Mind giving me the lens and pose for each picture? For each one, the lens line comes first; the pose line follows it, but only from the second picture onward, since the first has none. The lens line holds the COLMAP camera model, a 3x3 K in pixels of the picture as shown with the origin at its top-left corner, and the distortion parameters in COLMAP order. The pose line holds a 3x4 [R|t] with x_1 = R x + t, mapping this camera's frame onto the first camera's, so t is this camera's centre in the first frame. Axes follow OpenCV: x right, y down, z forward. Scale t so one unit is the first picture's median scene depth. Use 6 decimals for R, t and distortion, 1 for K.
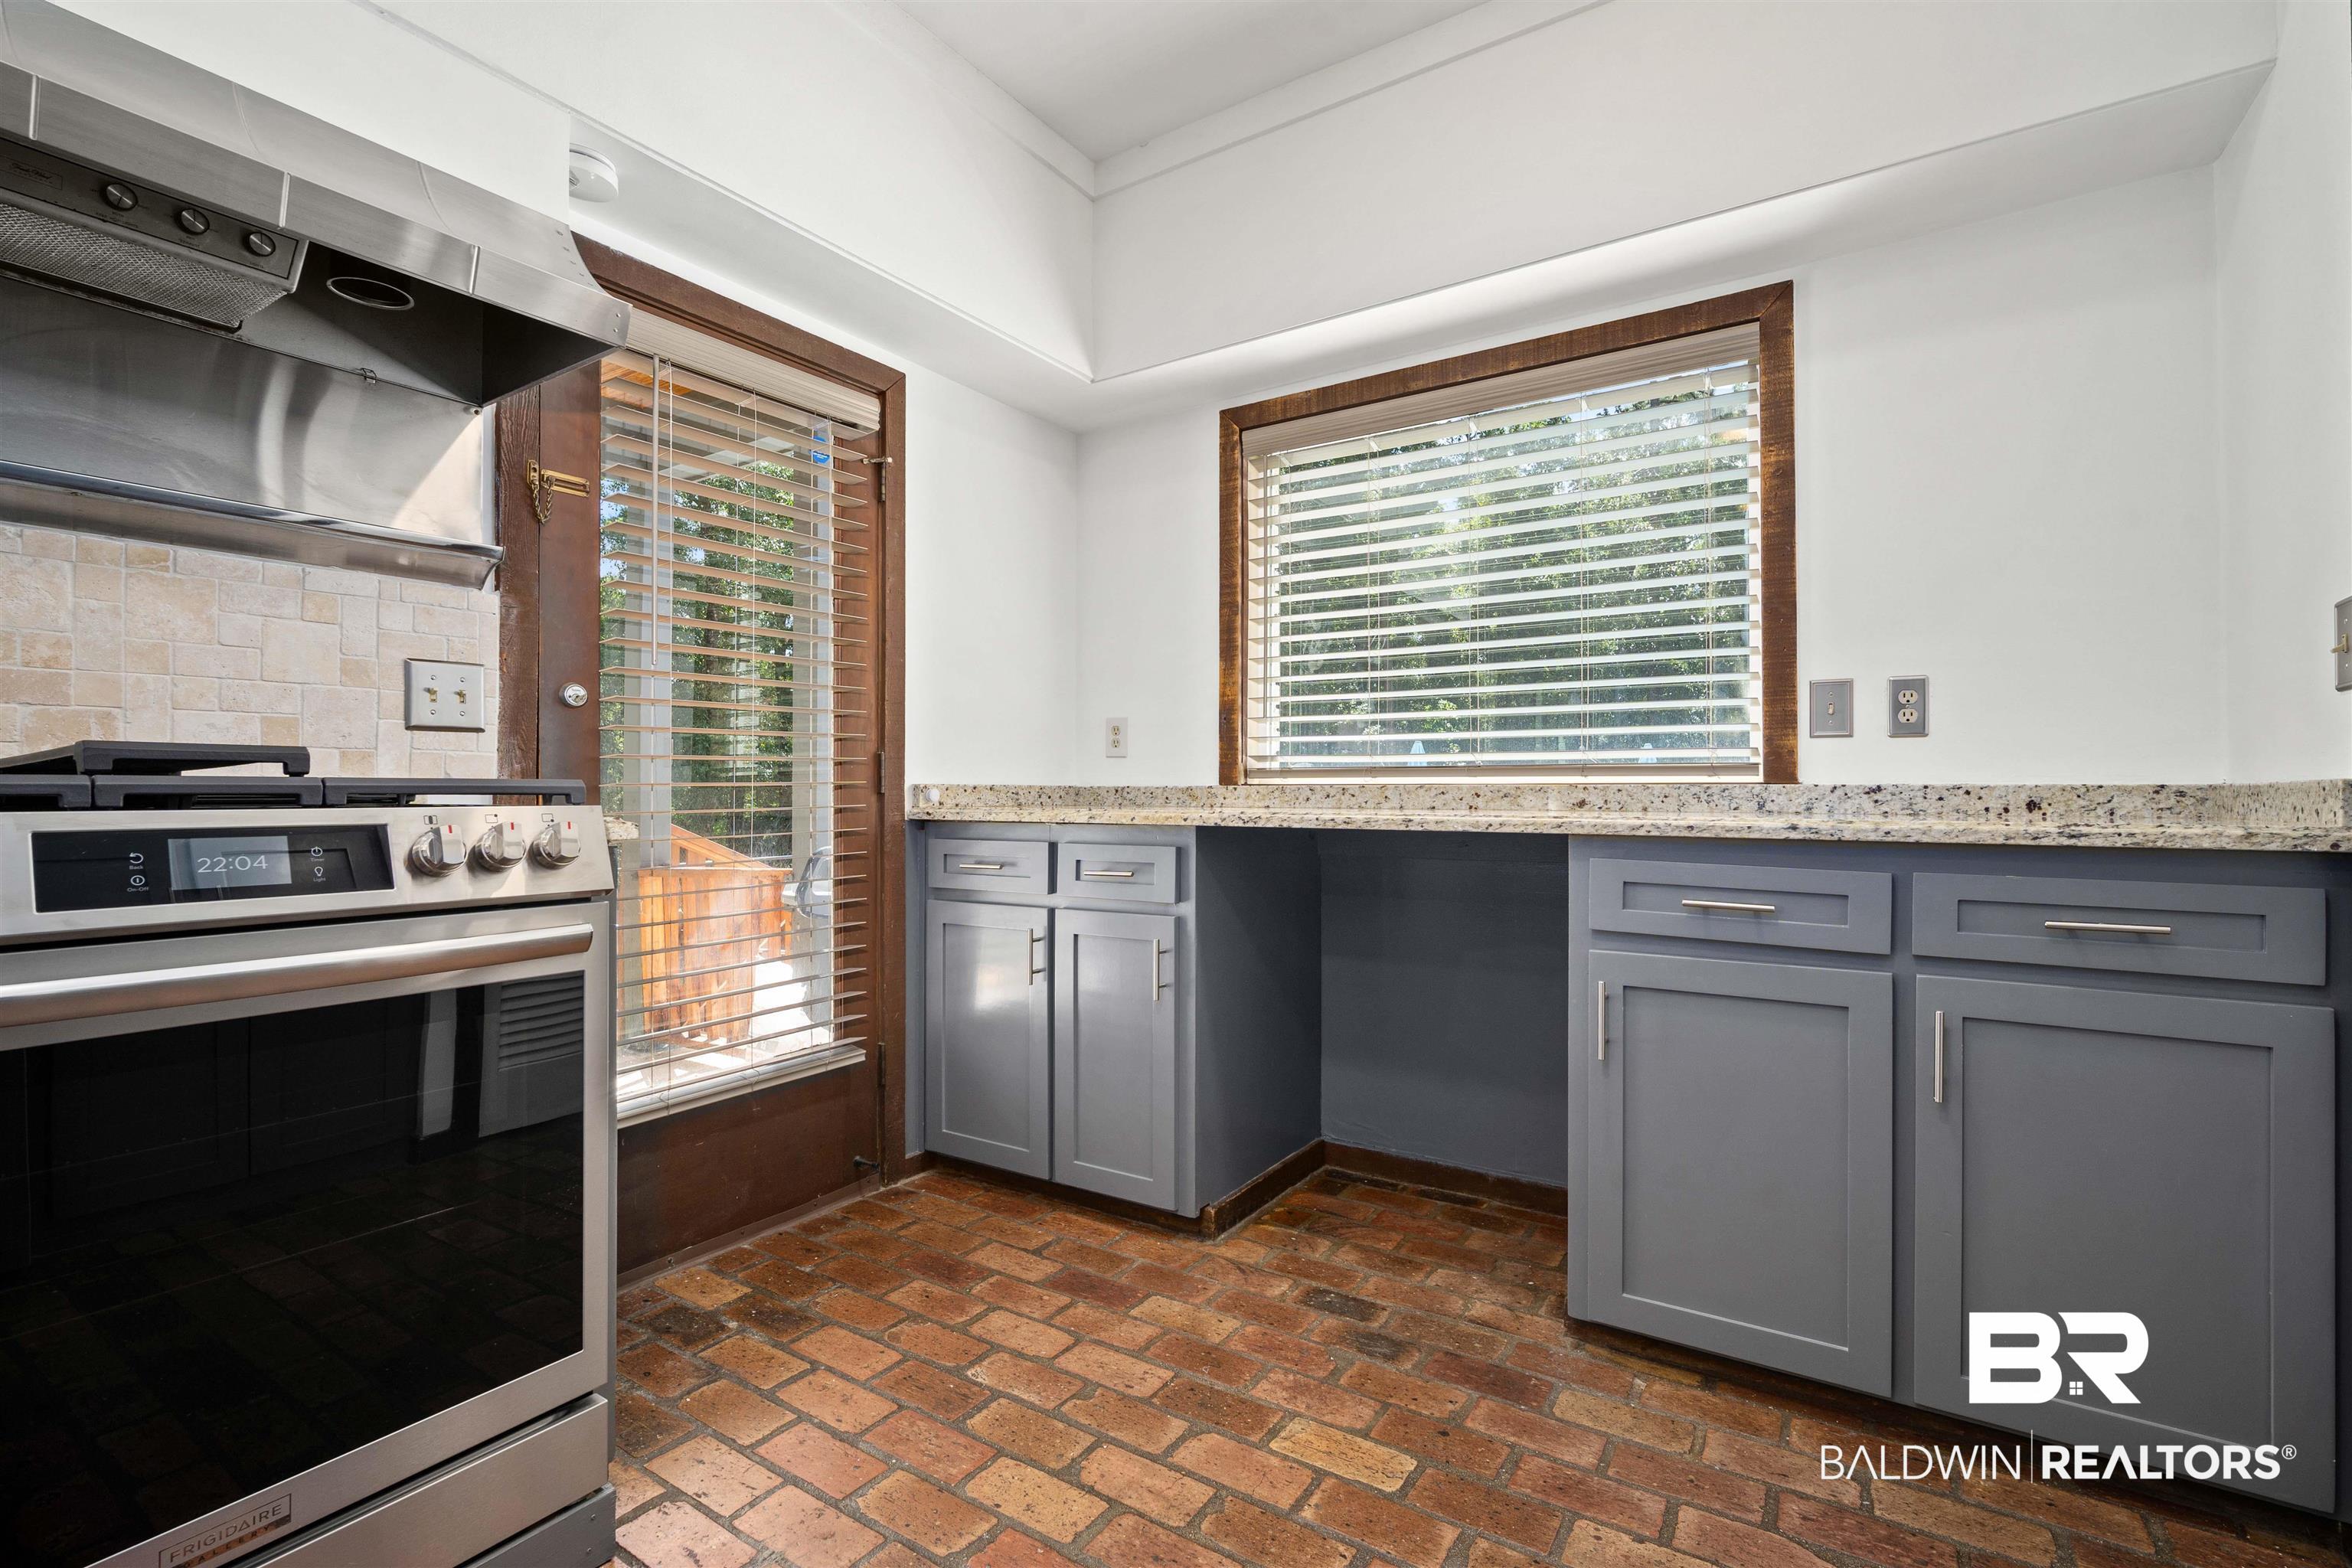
lens RADIAL K [[1028.2, 0, 1184.5], [0, 1028.2, 790.2], [0, 0, 1]] dist [-0.015910, 0.002382]
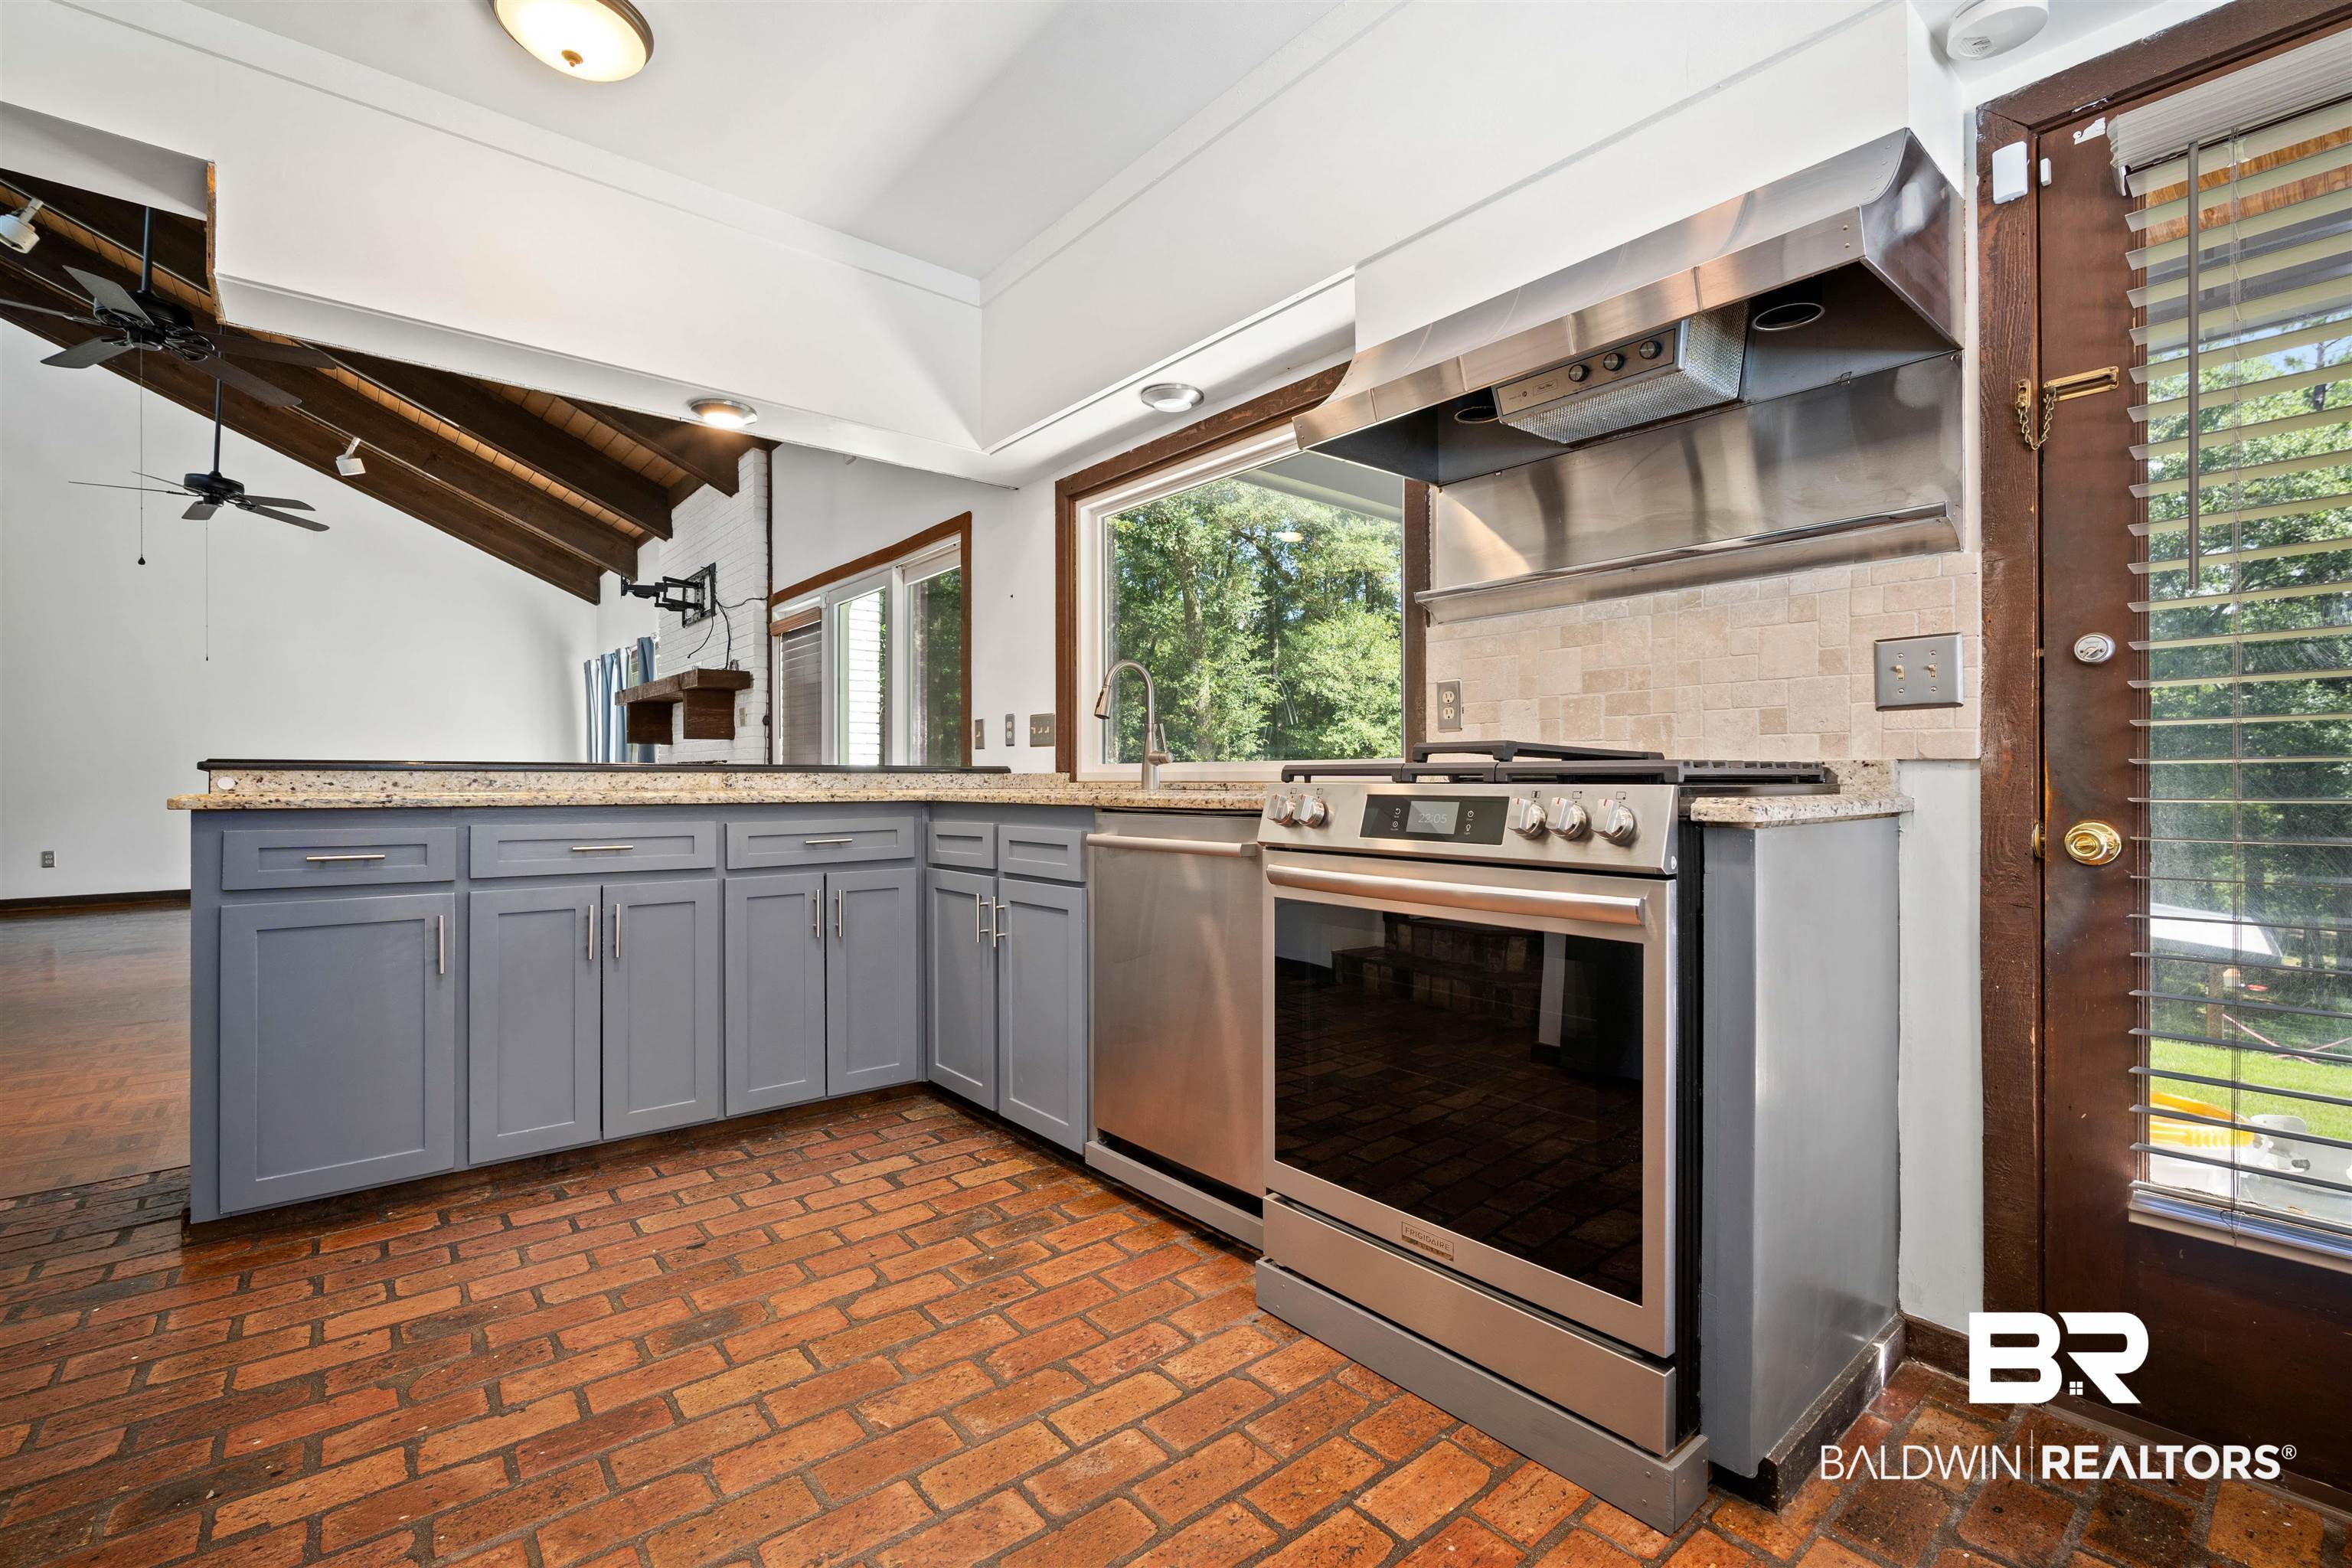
lens RADIAL K [[1028.2, 0, 1174.3], [0, 1028.2, 779.4], [0, 0, 1]] dist [-0.015910, 0.002382]
pose [[-0.292182, 0.004464, -0.956352, 0.481740], [0.002535, 0.999989, 0.003894, 0.003250], [0.956359, -0.001287, -0.292190, 0.742464]]
